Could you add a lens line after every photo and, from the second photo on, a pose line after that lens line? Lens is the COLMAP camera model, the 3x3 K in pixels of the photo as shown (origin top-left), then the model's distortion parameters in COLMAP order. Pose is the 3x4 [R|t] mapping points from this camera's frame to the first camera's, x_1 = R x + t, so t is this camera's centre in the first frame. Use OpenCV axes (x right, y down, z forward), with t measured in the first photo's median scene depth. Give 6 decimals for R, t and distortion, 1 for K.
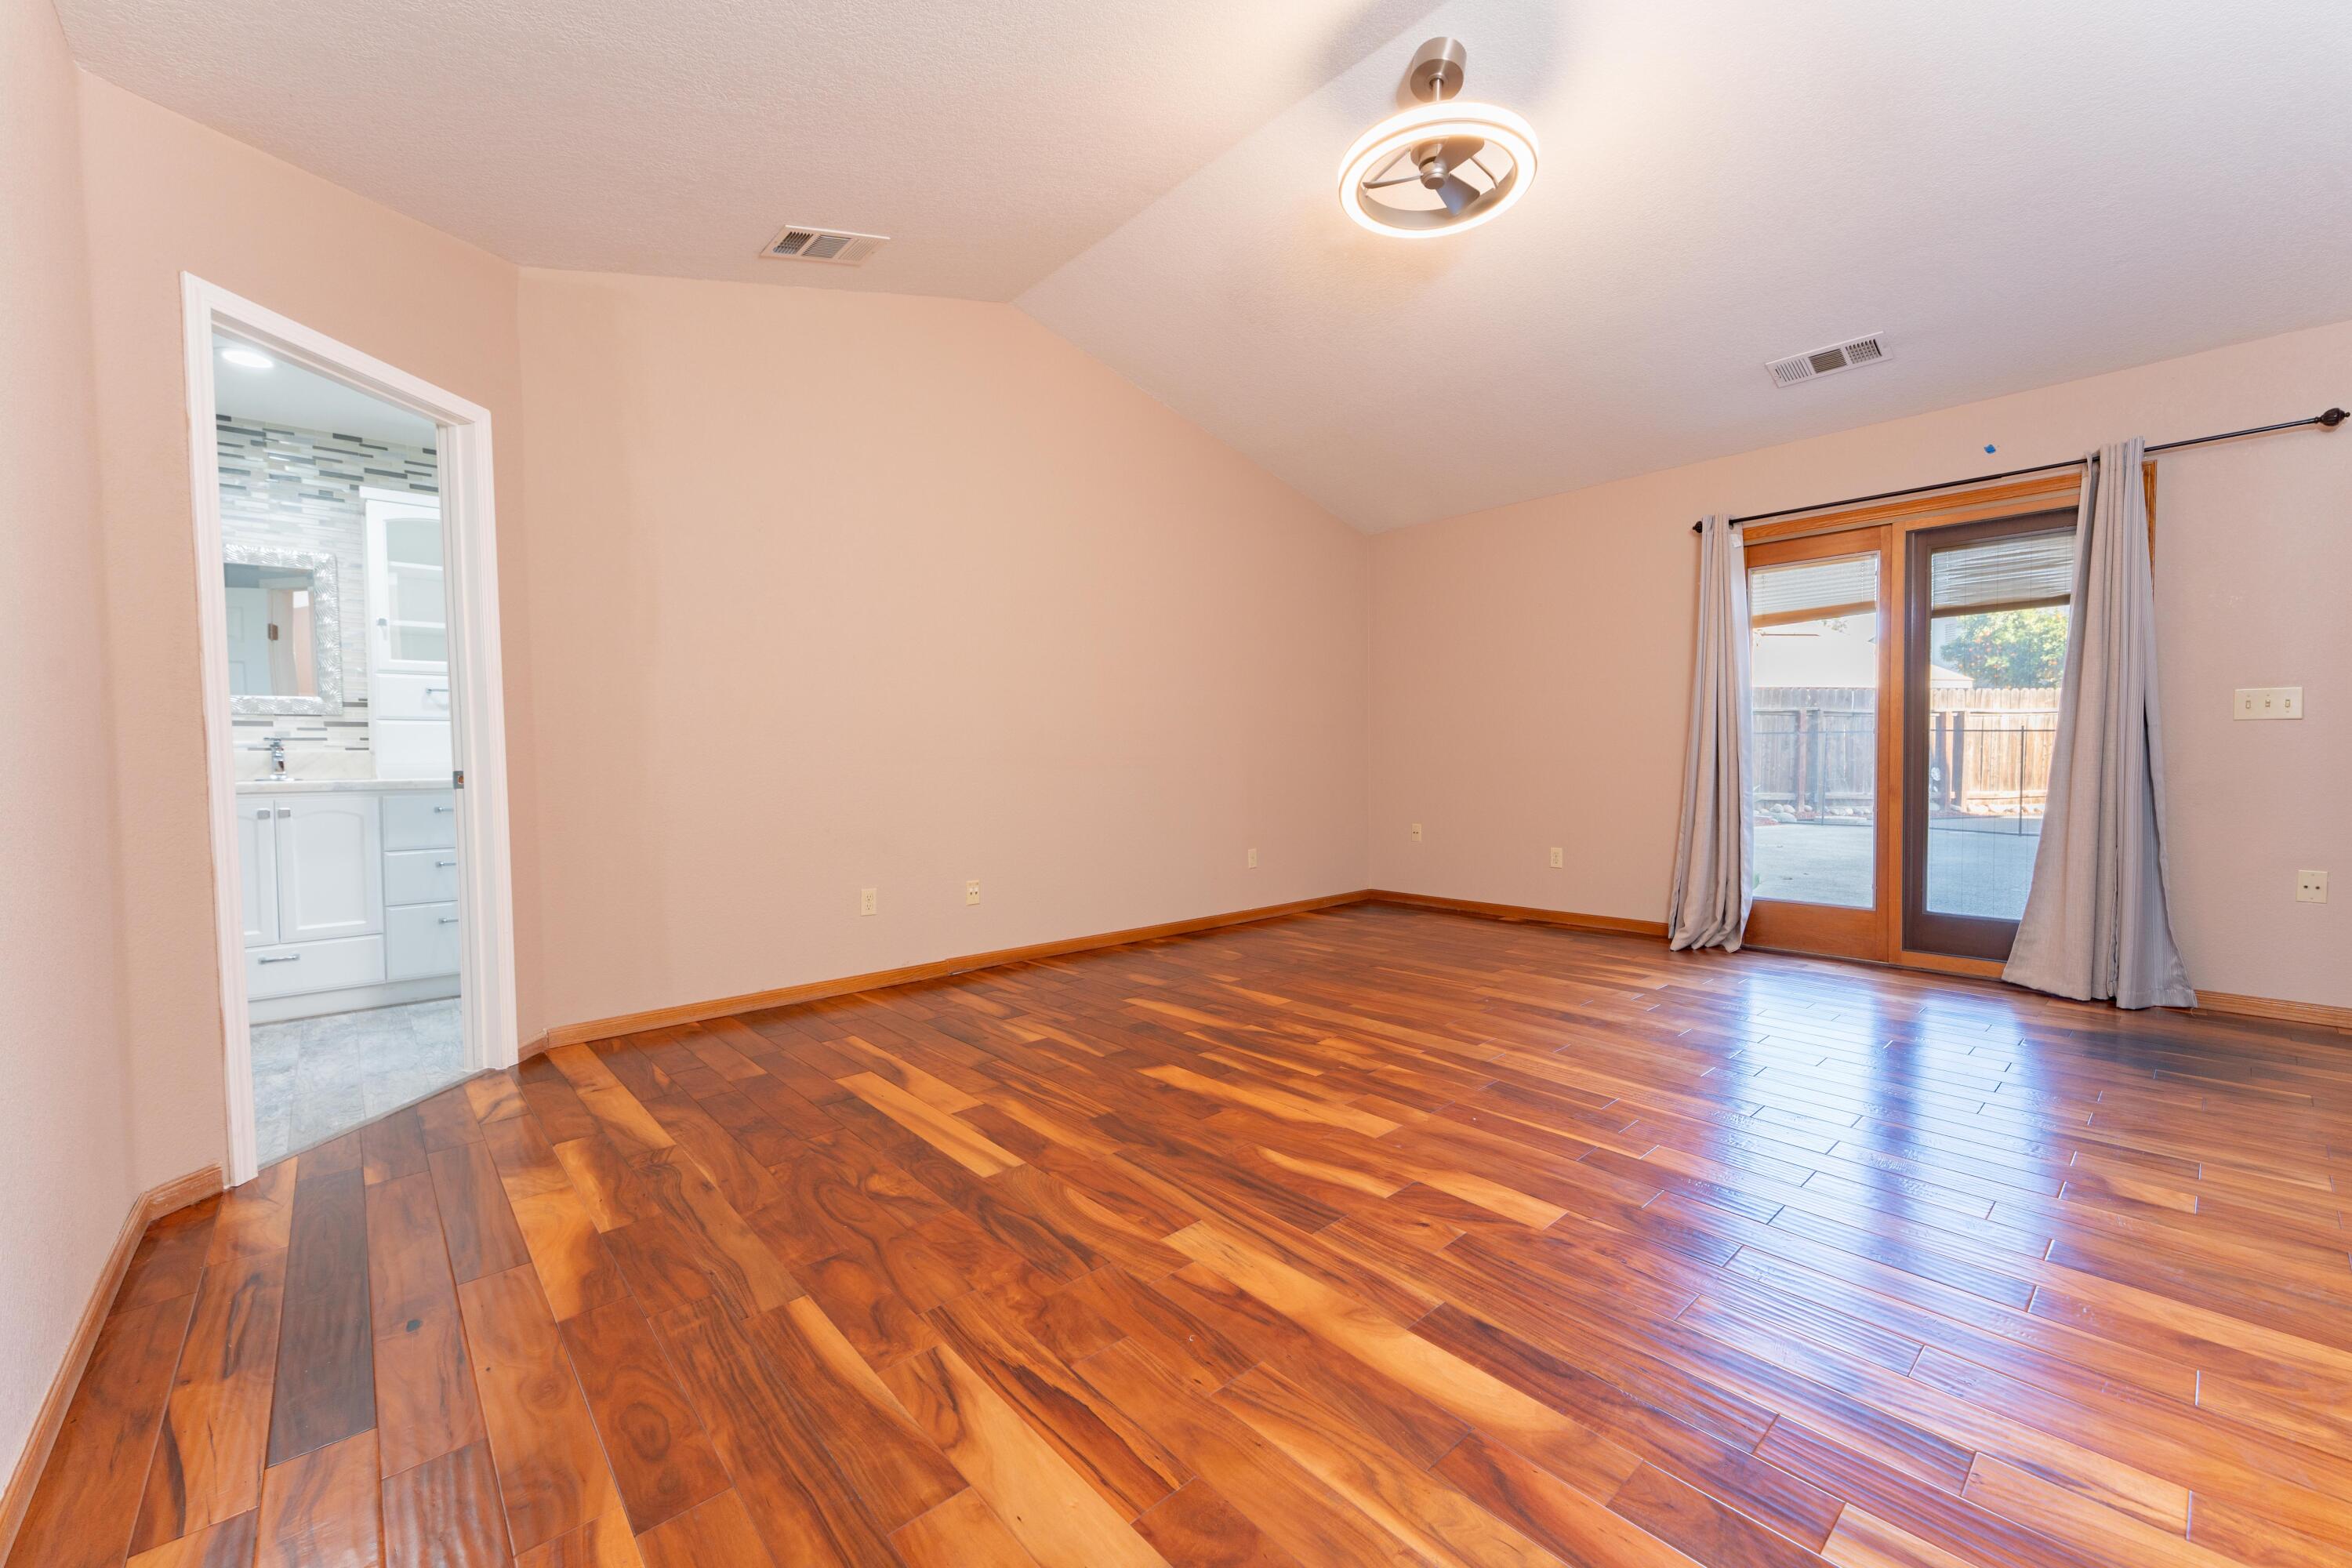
lens RADIAL K [[937.7, 0, 1158.3], [0, 937.7, 786.2], [0, 0, 1]] dist [-0.003247, -0.000304]
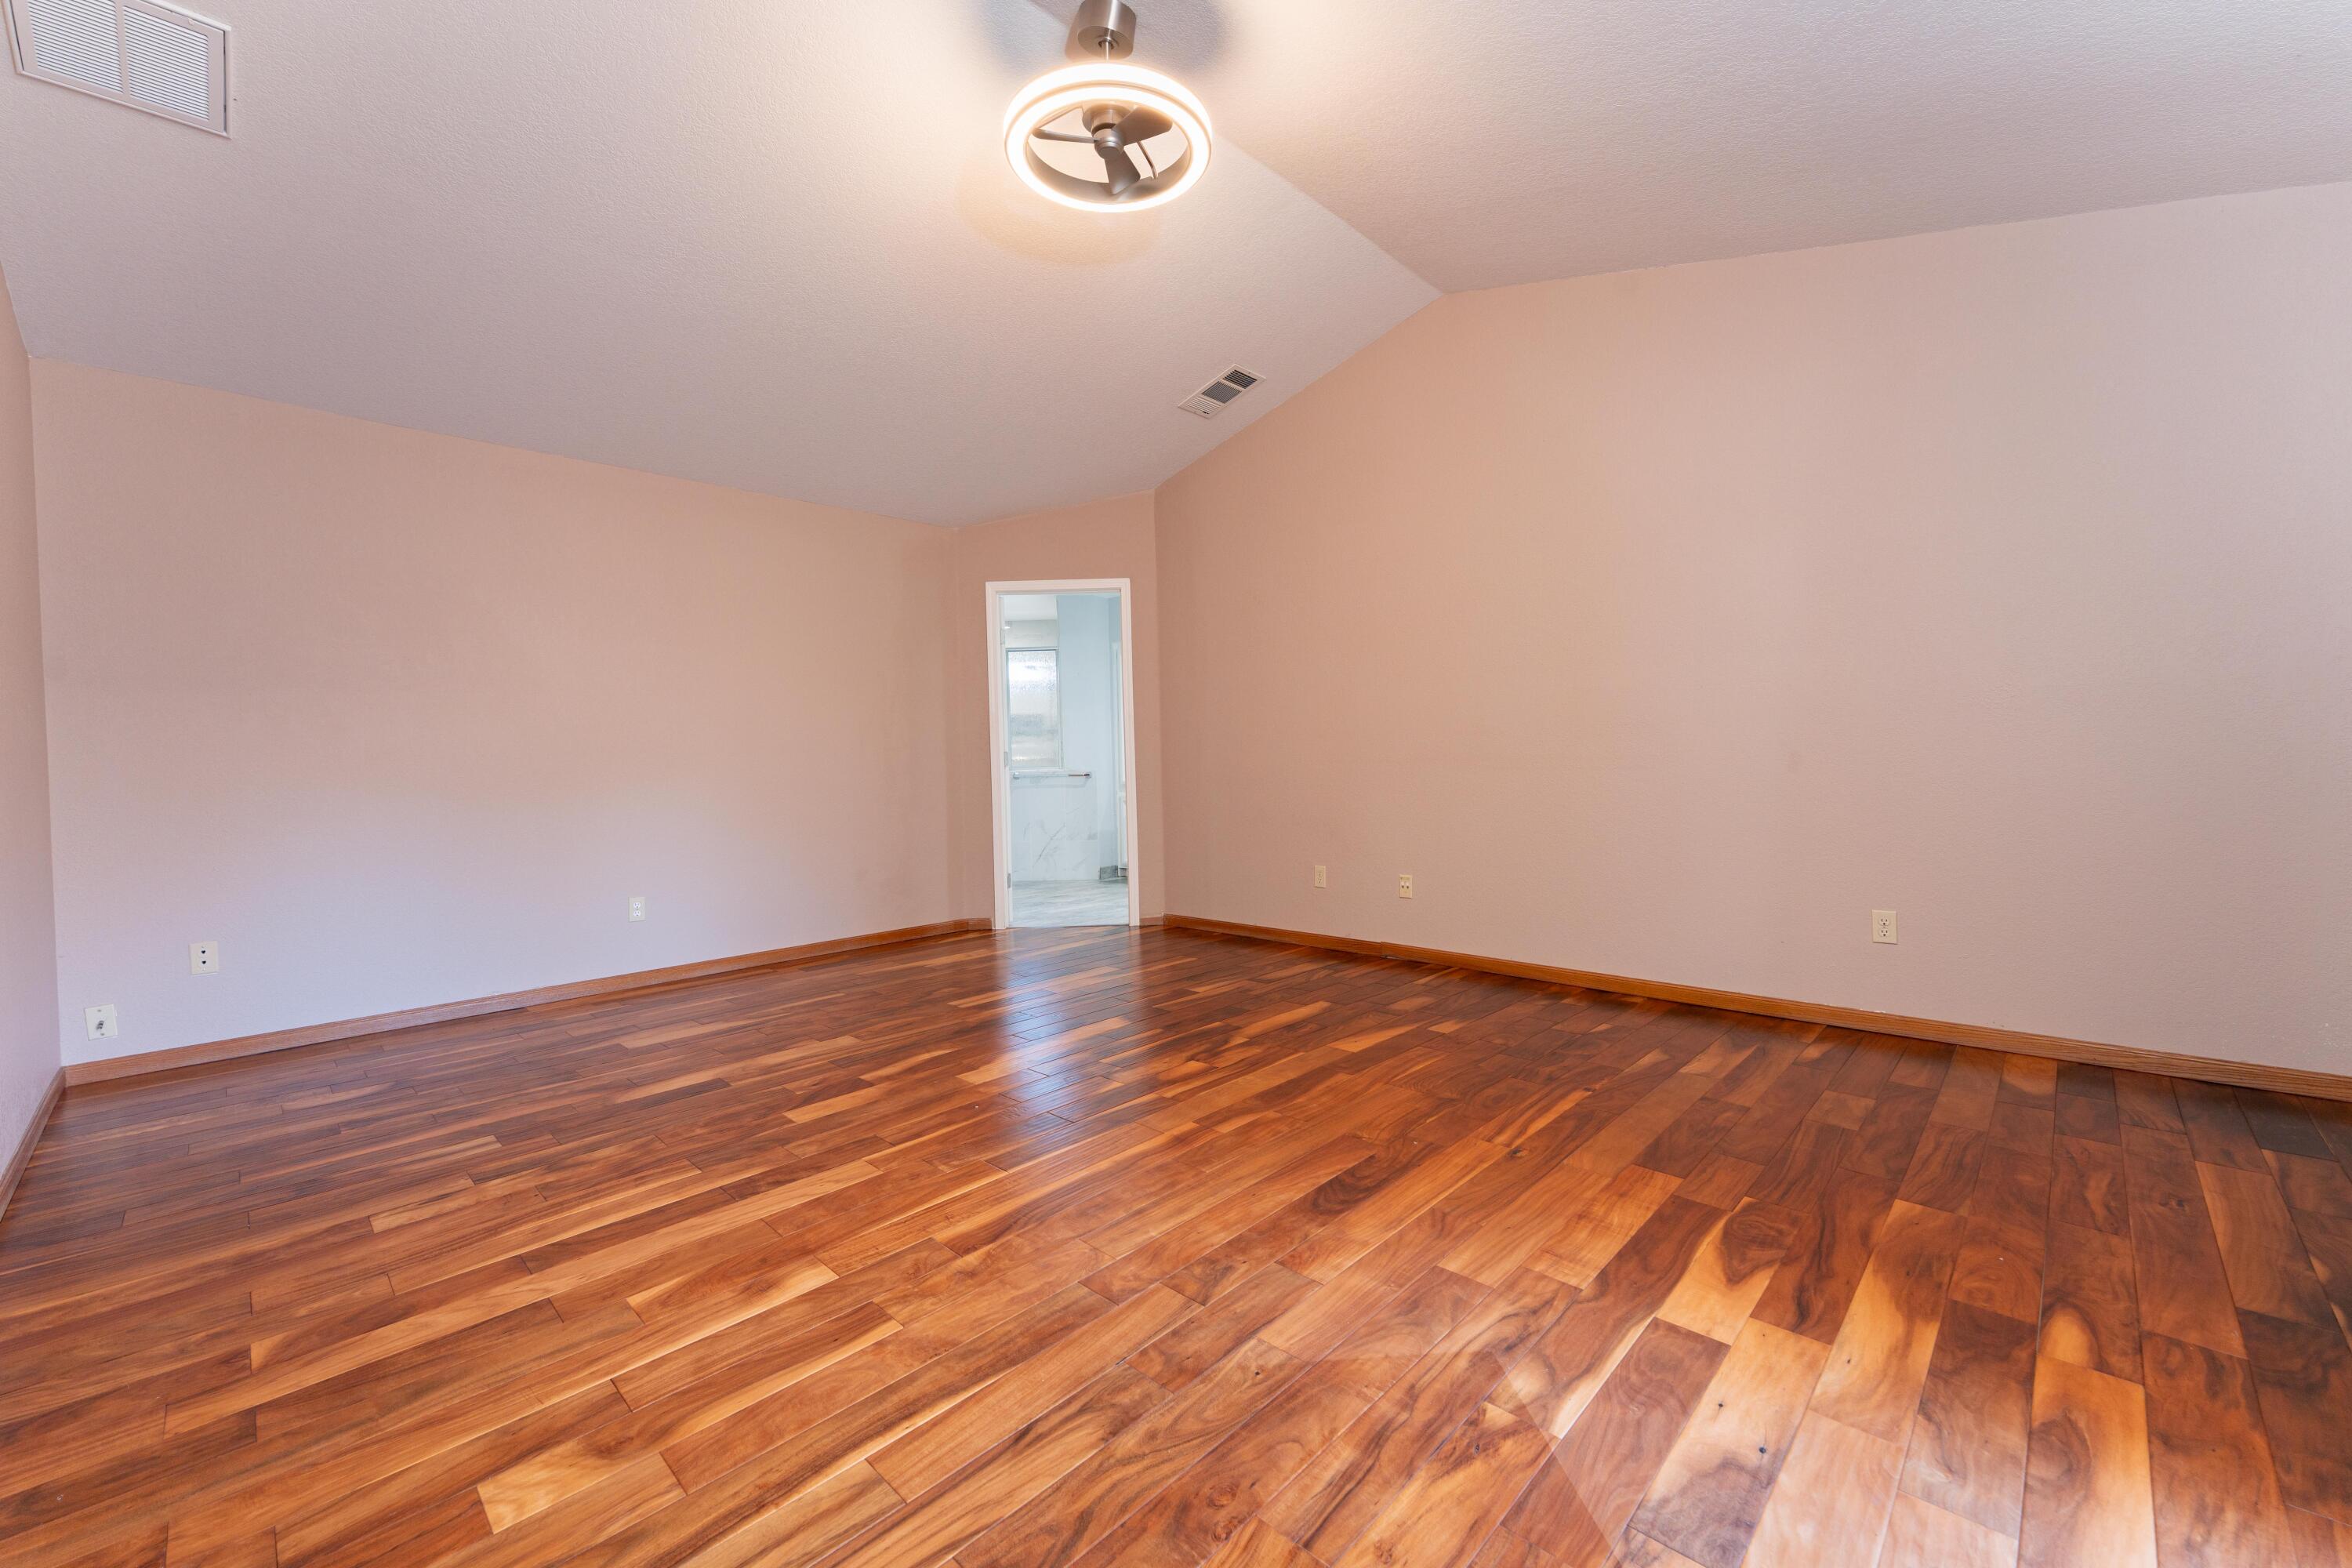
lens RADIAL K [[937.7, 0, 1158.3], [0, 937.7, 786.2], [0, 0, 1]] dist [-0.003247, -0.000304]
pose [[0.063846, 0.035524, -0.997327, 1.265761], [-0.008900, 0.999347, 0.035026, -0.046659], [0.997920, 0.006640, 0.064120, 1.020455]]
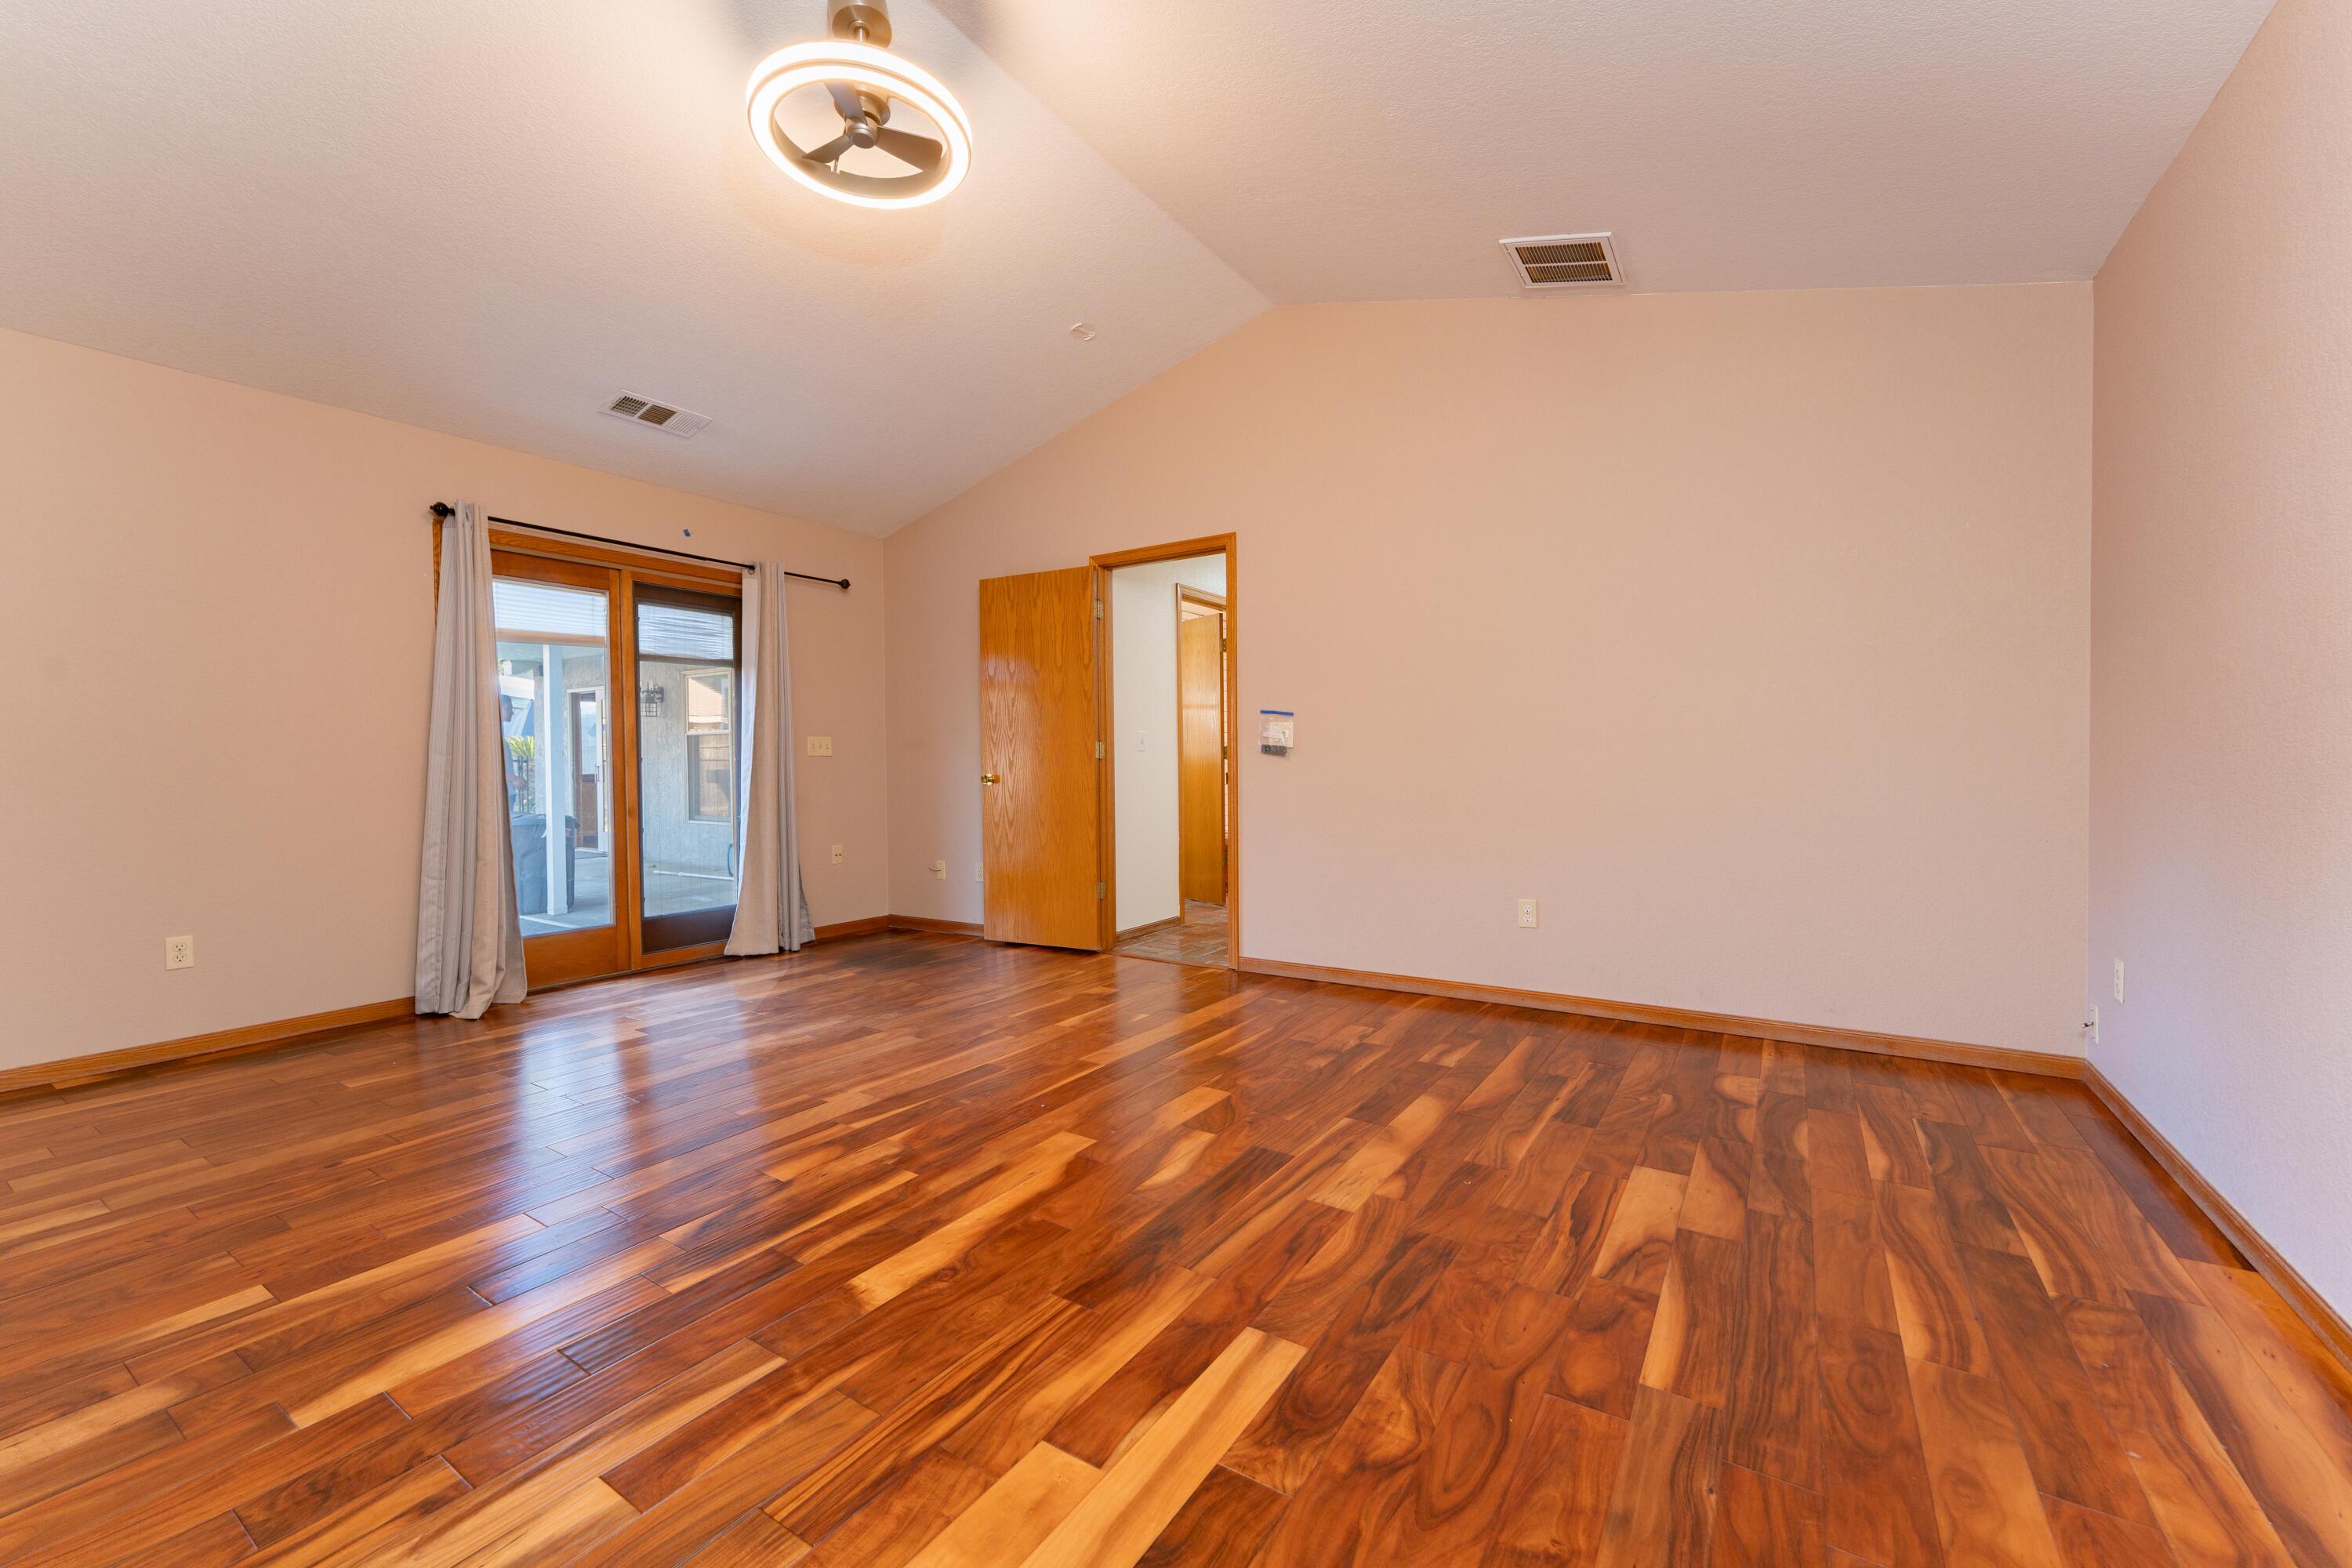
lens RADIAL K [[950.8, 0, 1187.3], [0, 950.8, 763.5], [0, 0, 1]] dist [-0.003264, 0.000016]
pose [[-0.287692, 0.014636, 0.957611, -0.689053], [0.049228, 0.998787, -0.000476, -0.028511], [-0.956457, 0.047004, -0.288063, 1.017610]]
